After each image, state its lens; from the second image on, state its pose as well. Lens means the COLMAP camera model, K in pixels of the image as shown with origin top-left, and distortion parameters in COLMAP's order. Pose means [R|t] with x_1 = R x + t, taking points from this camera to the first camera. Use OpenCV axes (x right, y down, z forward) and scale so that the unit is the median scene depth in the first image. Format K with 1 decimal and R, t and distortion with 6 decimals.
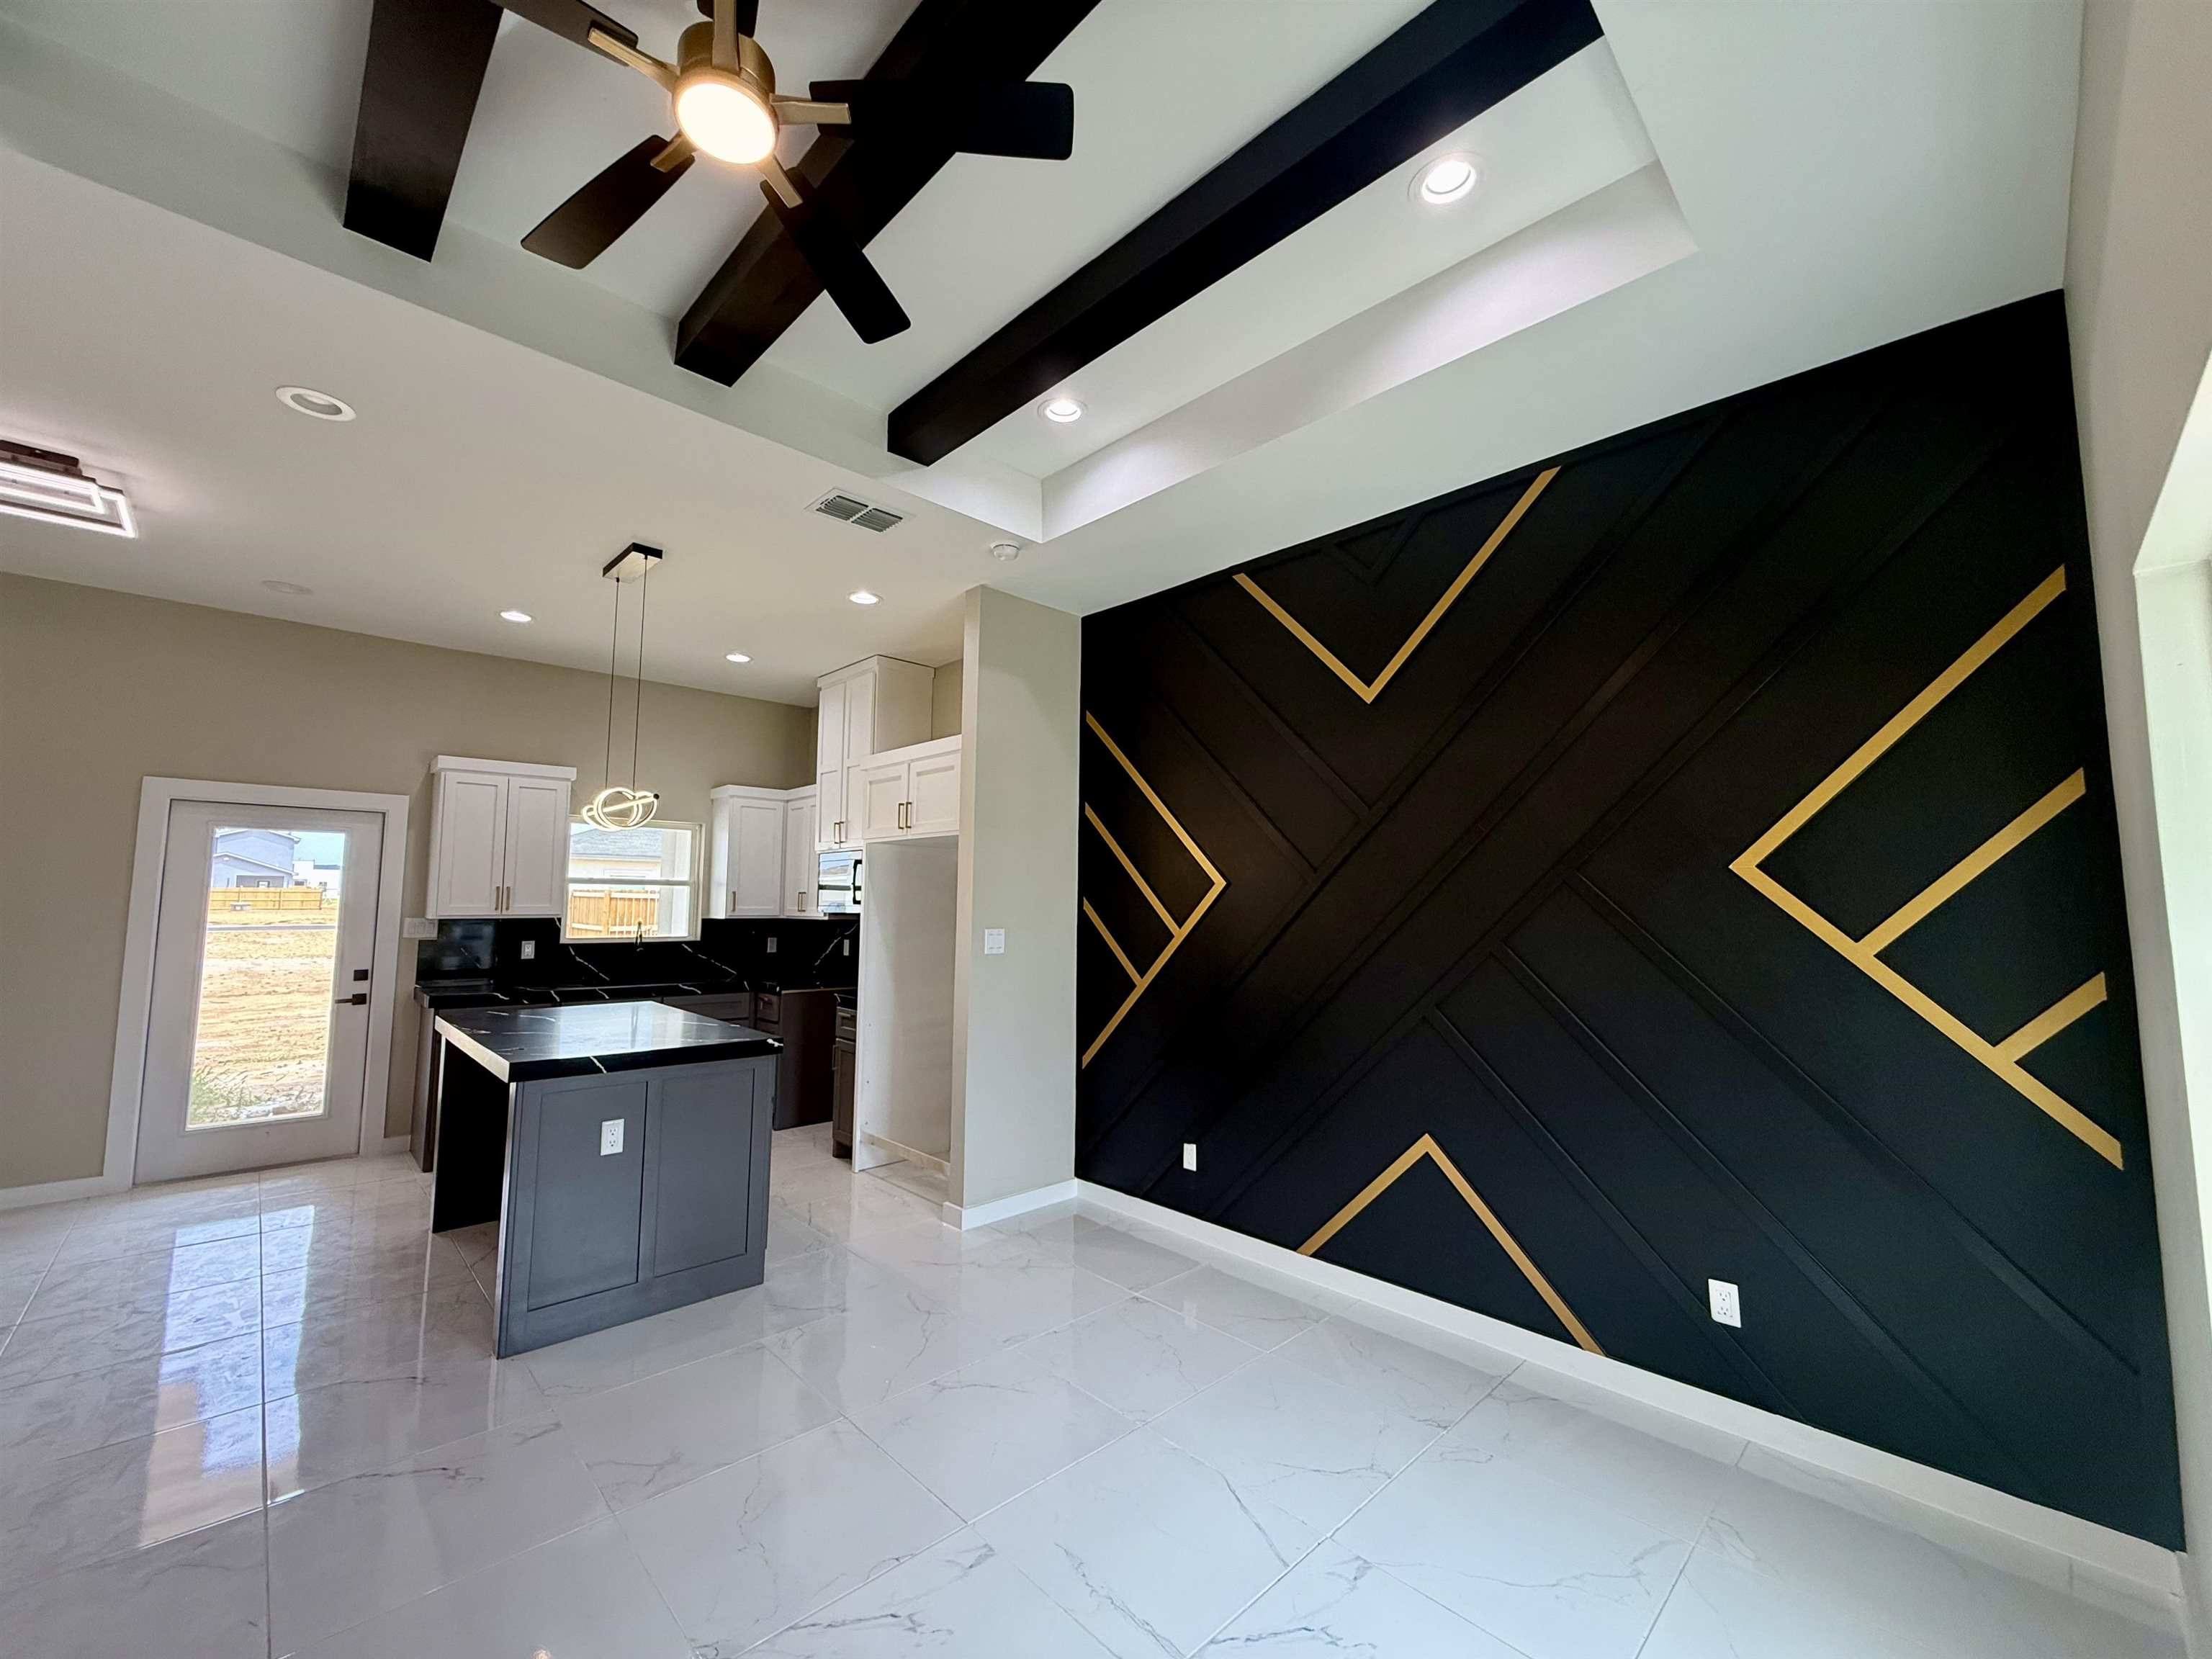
lens RADIAL K [[884.0, 0, 1098.8], [0, 884.0, 821.8], [0, 0, 1]] dist [0.001602, -0.000619]
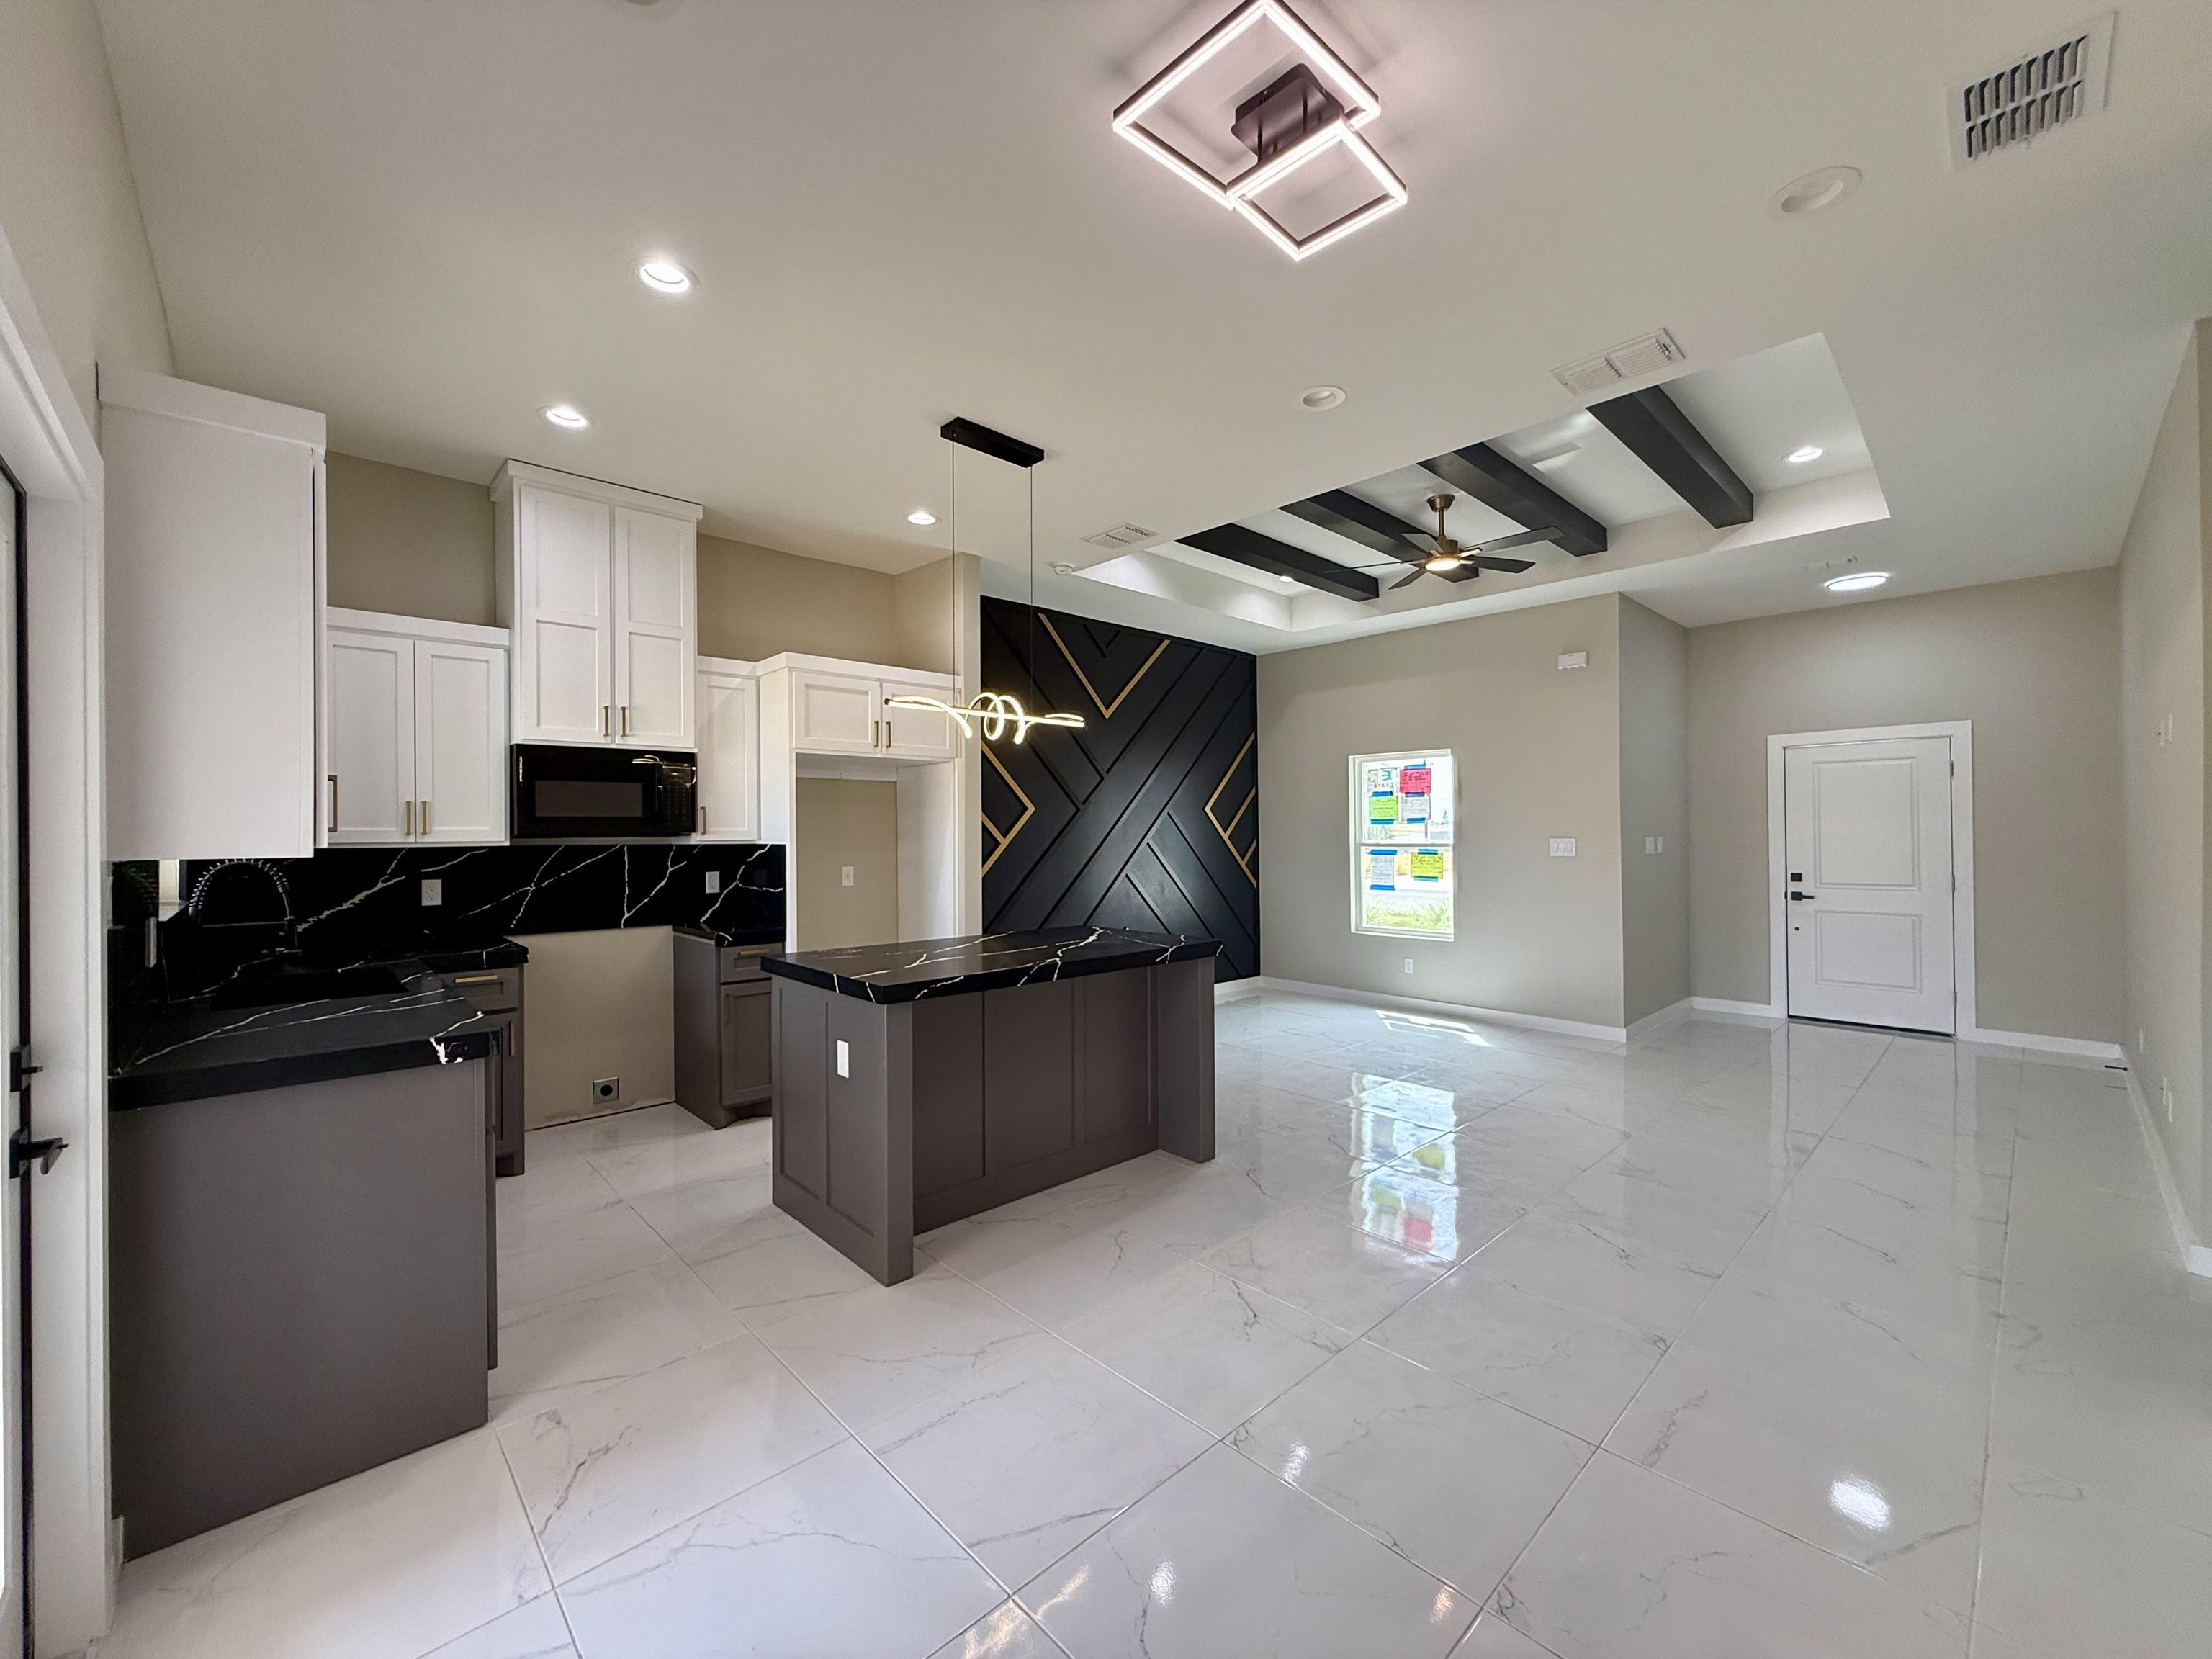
lens RADIAL K [[884.0, 0, 1103.4], [0, 884.0, 829.0], [0, 0, 1]] dist [0.001602, -0.000619]
pose [[0.004654, -0.004378, 0.999980, -1.385333], [-0.087503, 0.996153, 0.004768, 0.083394], [-0.996153, -0.087523, 0.004253, 0.829794]]
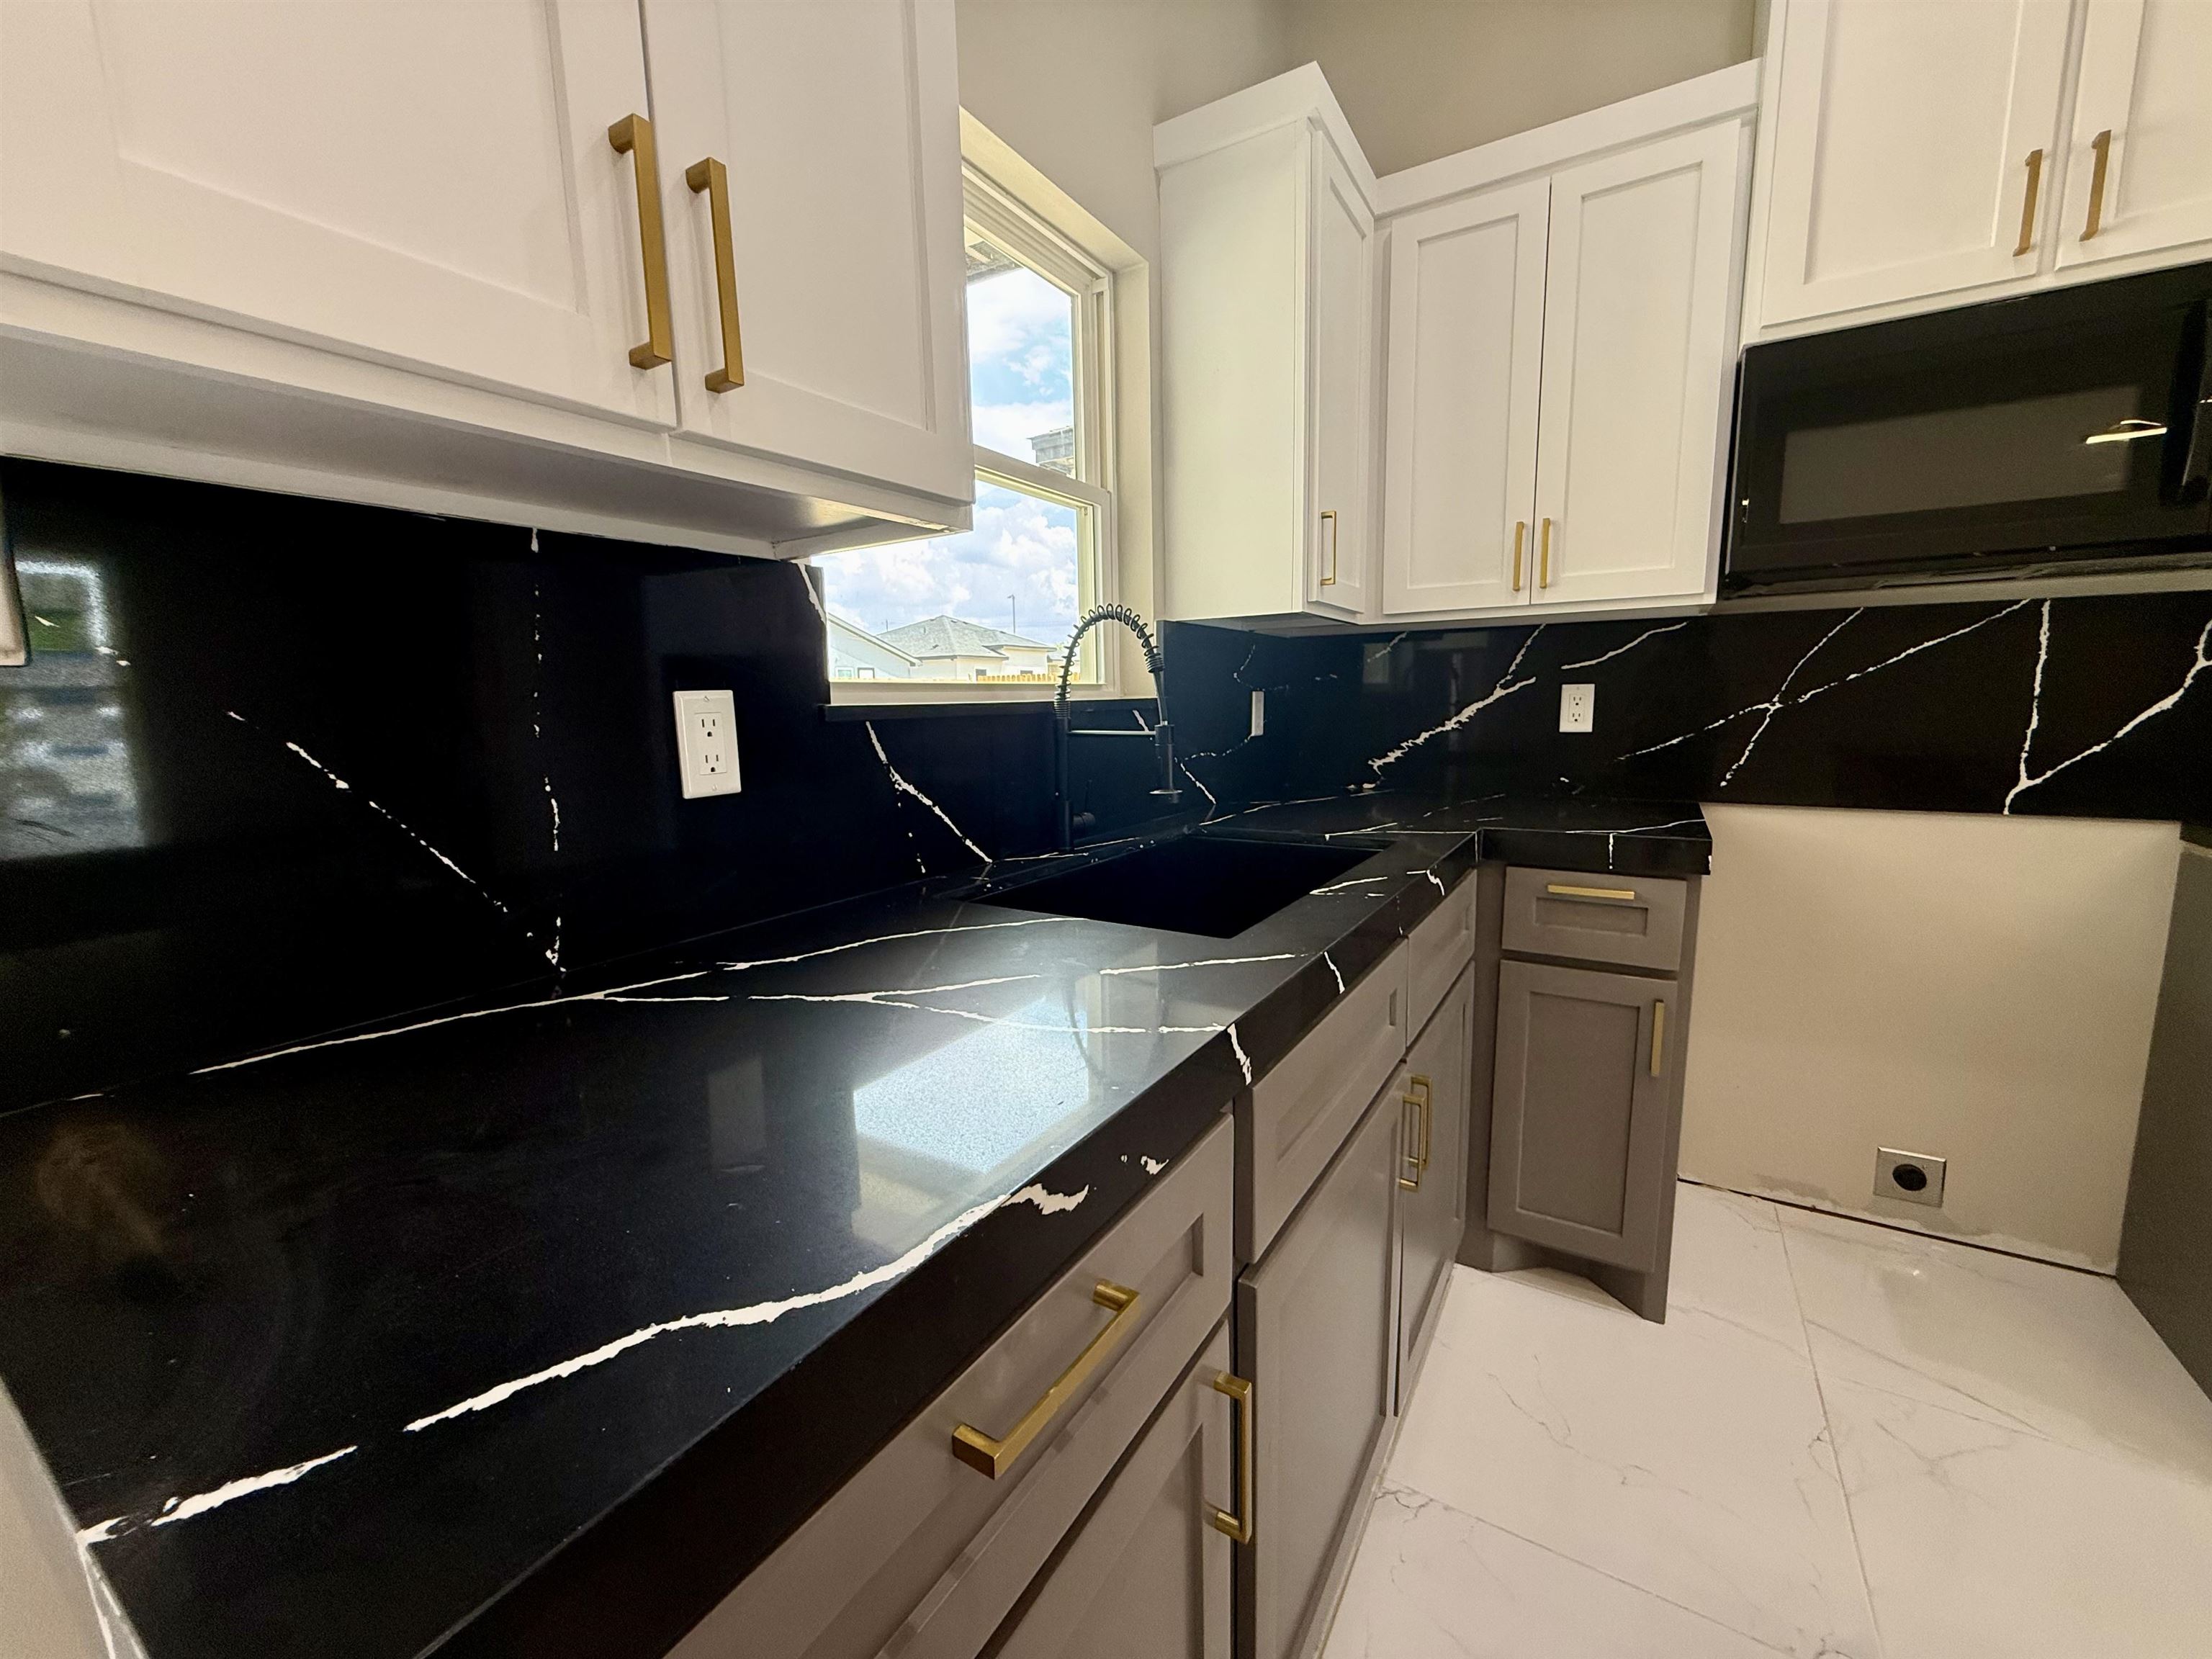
lens RADIAL K [[884.0, 0, 1103.5], [0, 884.0, 829.4], [0, 0, 1]] dist [0.001602, -0.000619]
pose [[0.965064, -0.062679, 0.254408, -0.840979], [0.000901, 0.971754, 0.235995, 0.165712], [-0.262014, -0.227521, 0.937861, 1.119511]]
